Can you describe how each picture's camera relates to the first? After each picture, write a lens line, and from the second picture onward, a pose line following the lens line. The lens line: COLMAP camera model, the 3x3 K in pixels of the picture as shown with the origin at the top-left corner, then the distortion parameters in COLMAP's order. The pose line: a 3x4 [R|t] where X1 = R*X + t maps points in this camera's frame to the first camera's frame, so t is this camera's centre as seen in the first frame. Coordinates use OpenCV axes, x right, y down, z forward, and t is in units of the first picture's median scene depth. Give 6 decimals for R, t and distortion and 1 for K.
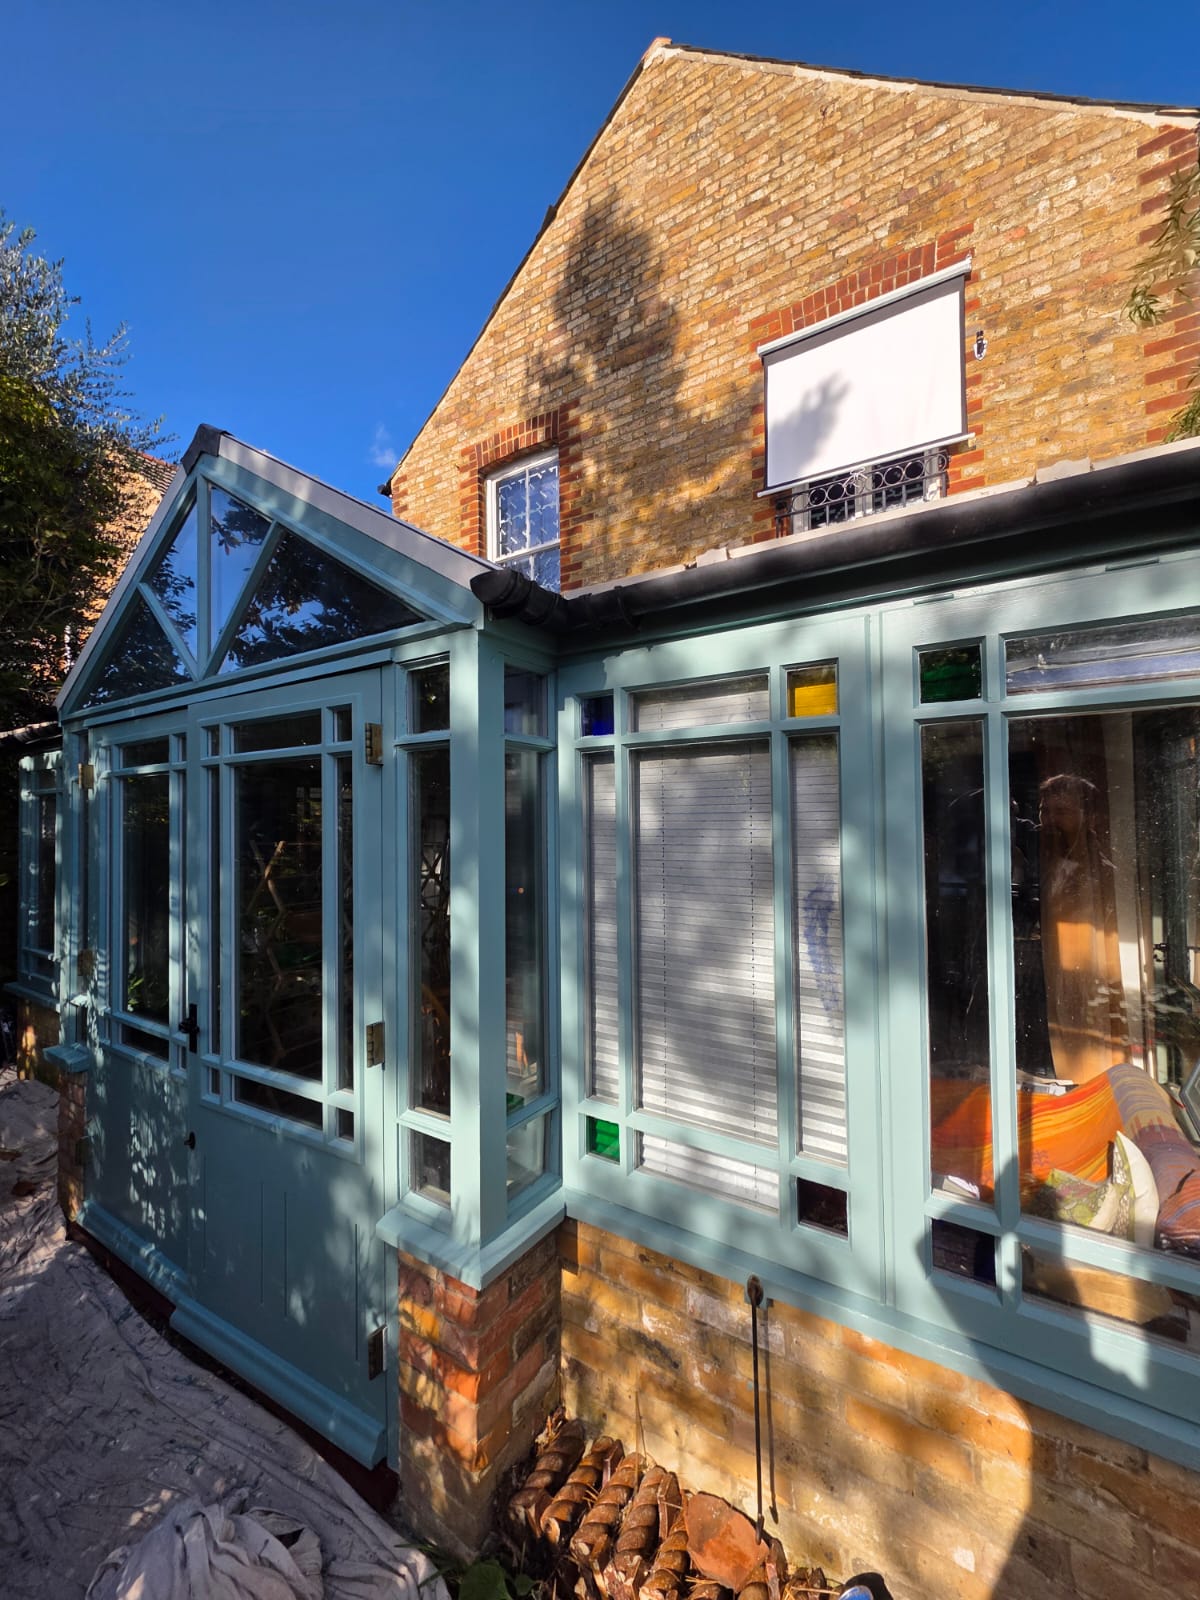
lens RADIAL K [[633.3, 0, 607.4], [0, 633.3, 800.7], [0, 0, 1]] dist [-0.003057, 0.002268]
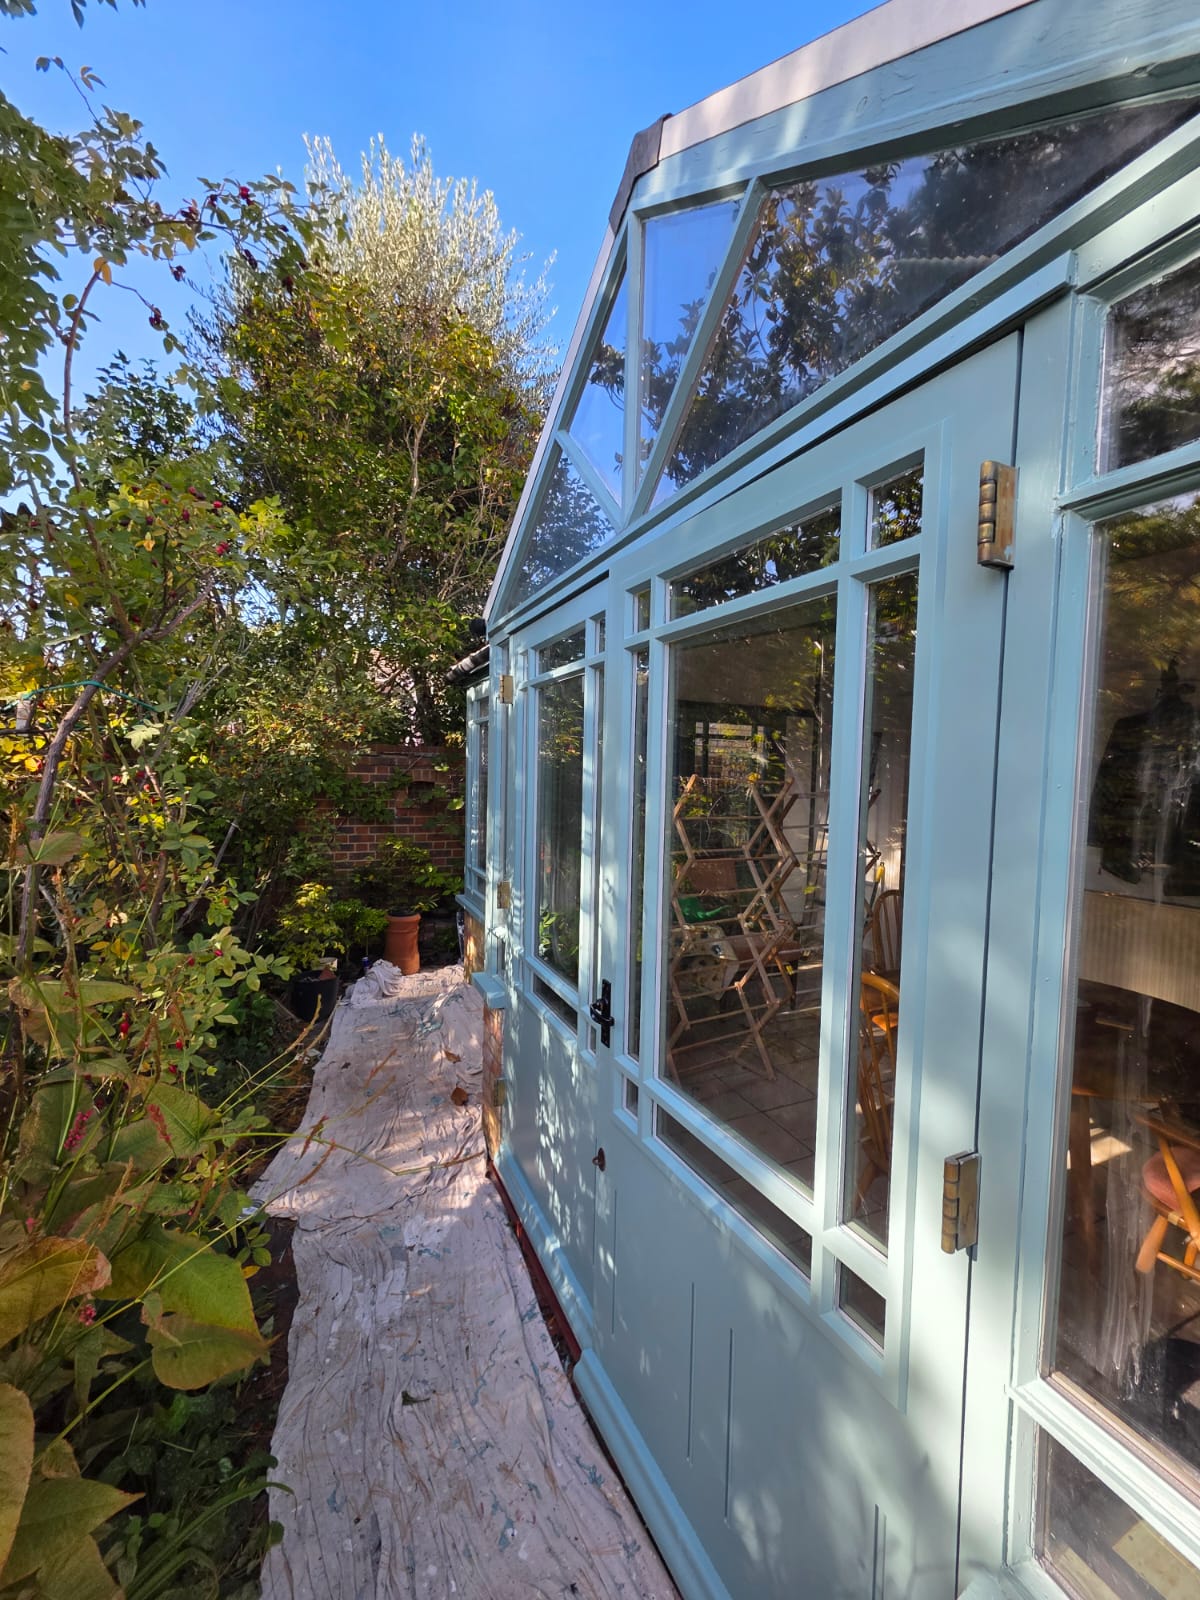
lens RADIAL K [[633.3, 0, 600.7], [0, 633.3, 799.1], [0, 0, 1]] dist [-0.003057, 0.002268]
pose [[0.842173, 0.058727, -0.536001, -0.464731], [-0.021128, 0.996882, 0.076028, 0.094726], [0.538794, -0.052704, 0.840787, 0.649164]]
